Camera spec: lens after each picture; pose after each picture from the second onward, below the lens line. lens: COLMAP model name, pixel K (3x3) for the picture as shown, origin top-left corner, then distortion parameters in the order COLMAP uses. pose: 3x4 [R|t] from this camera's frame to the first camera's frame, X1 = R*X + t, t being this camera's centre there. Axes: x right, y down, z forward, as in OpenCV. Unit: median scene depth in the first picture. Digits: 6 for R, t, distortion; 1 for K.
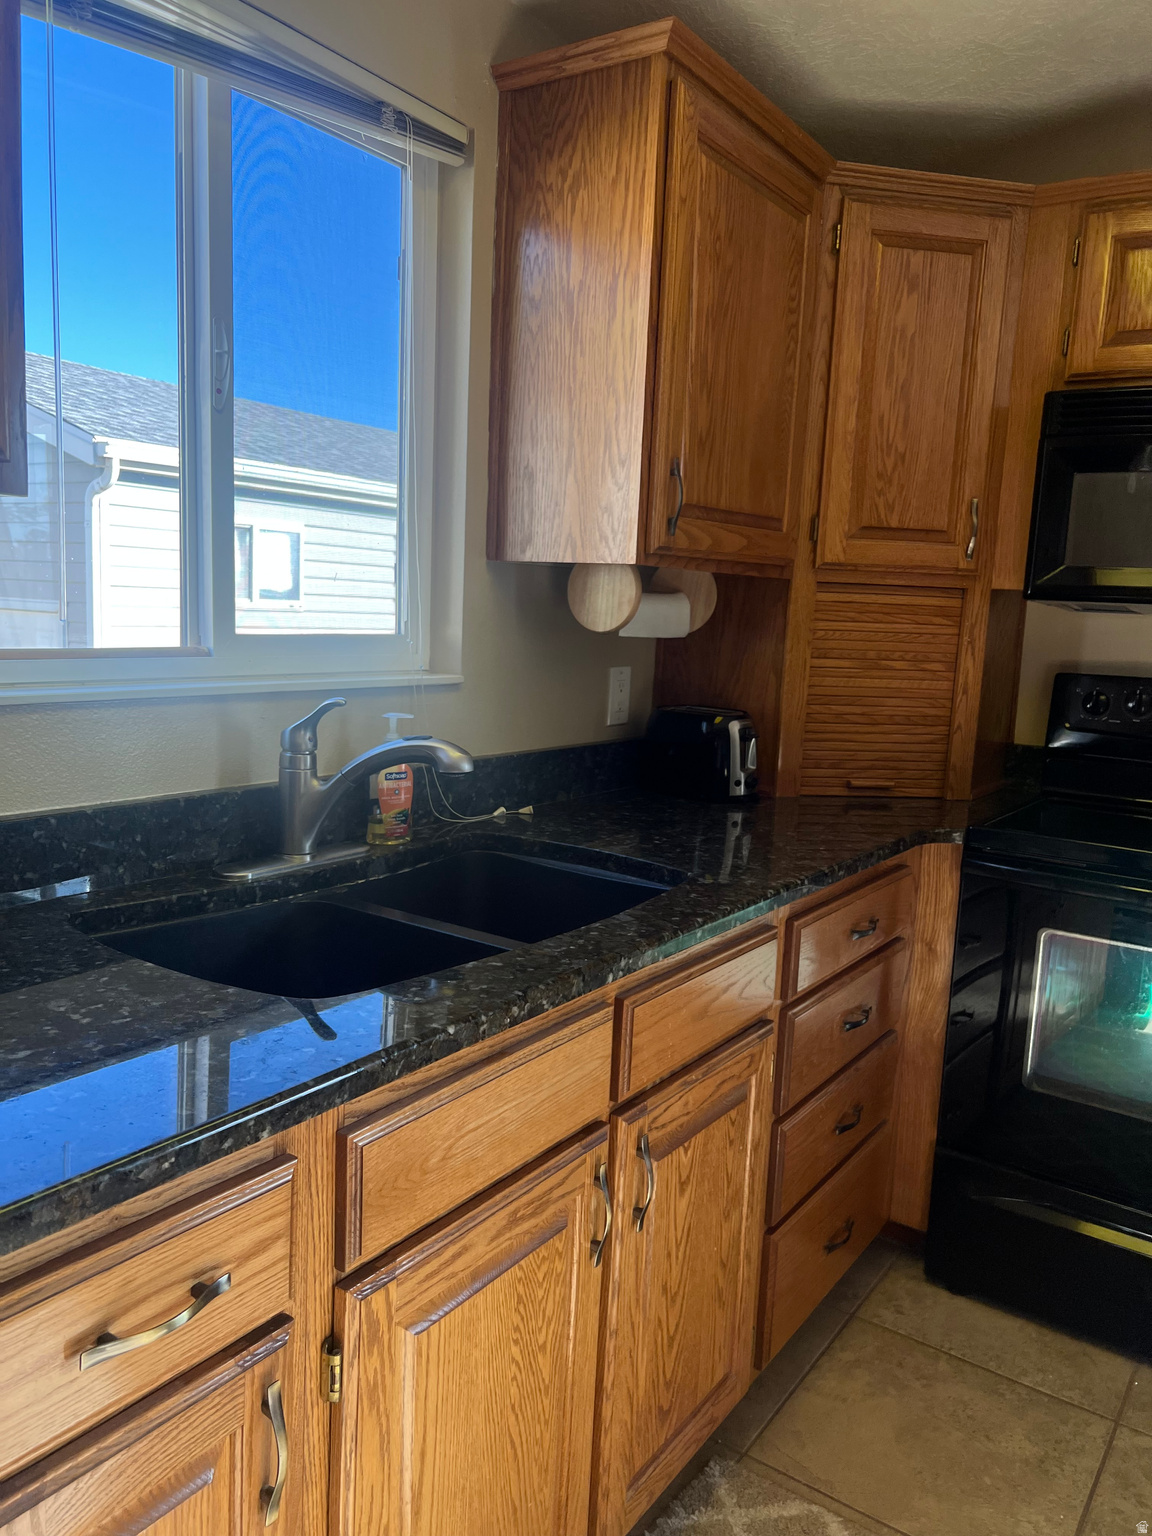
lens RADIAL K [[1167.9, 0, 576.0], [0, 1167.9, 768.0], [0, 0, 1]] dist [0.044619, -0.003238]
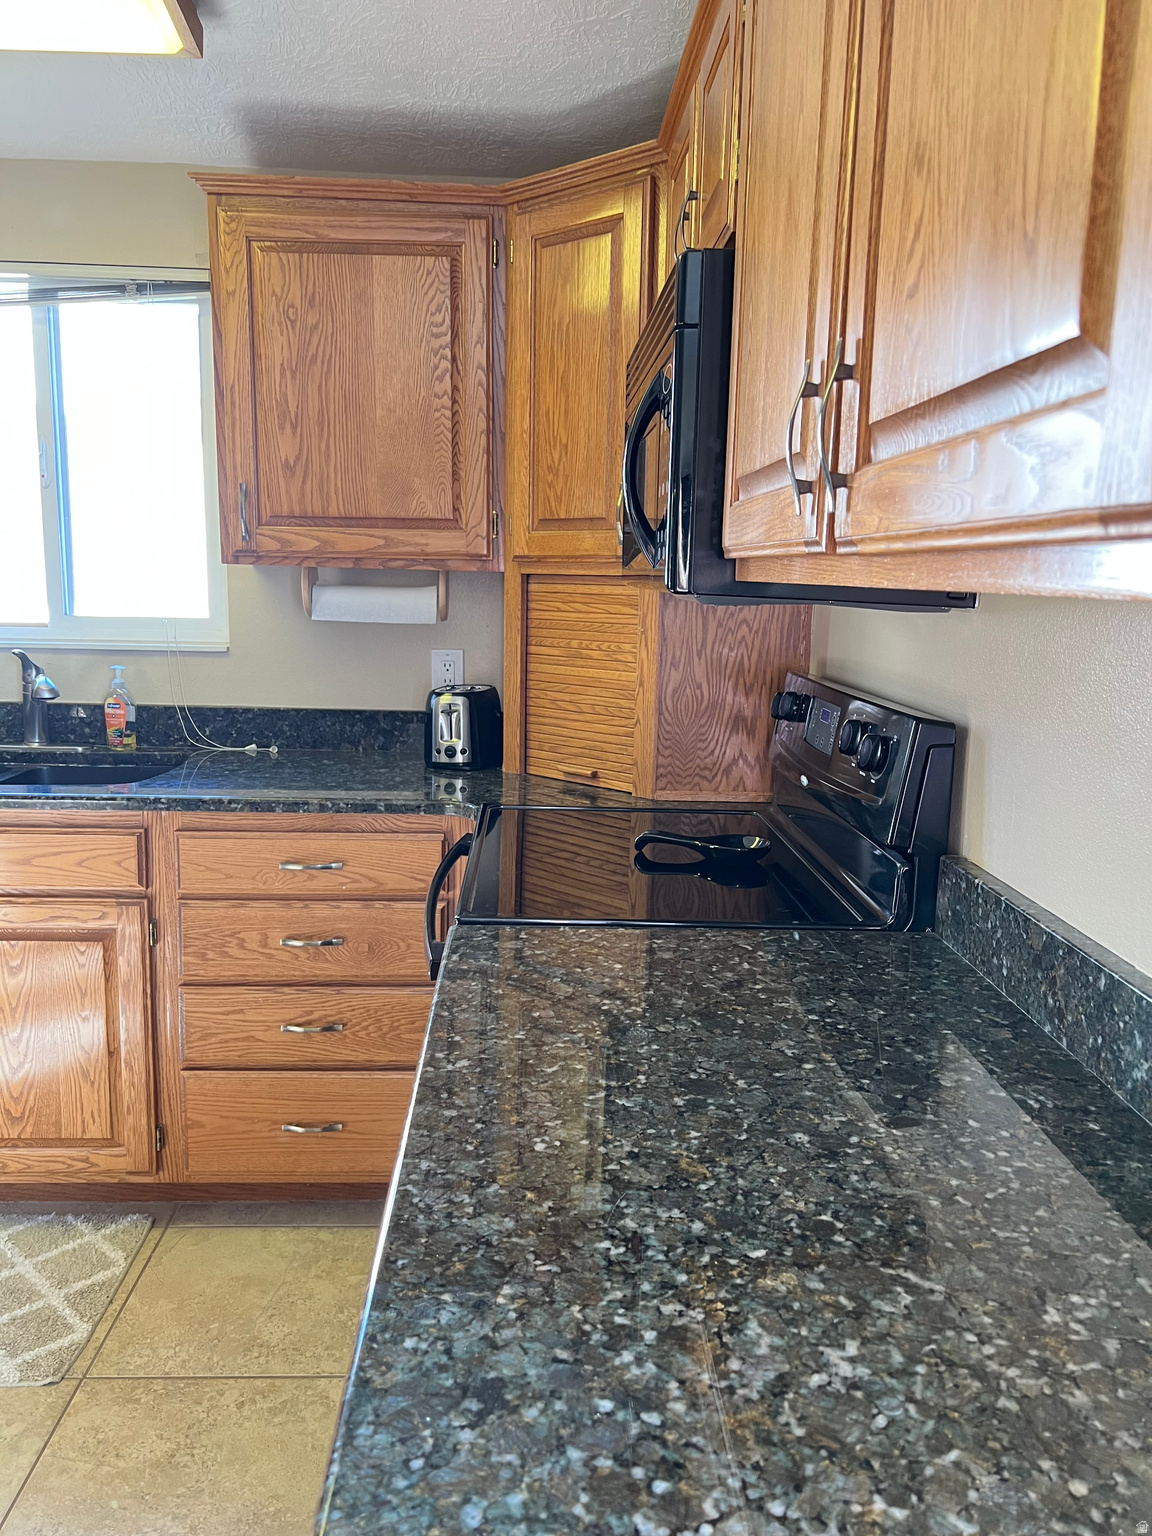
lens RADIAL K [[1167.9, 0, 576.0], [0, 1167.9, 768.0], [0, 0, 1]] dist [0.044619, -0.003238]
pose [[0.593427, 0.098964, -0.798781, 1.121401], [-0.106683, 0.993327, 0.043810, -0.035387], [0.797787, 0.059218, 0.600025, 0.417491]]
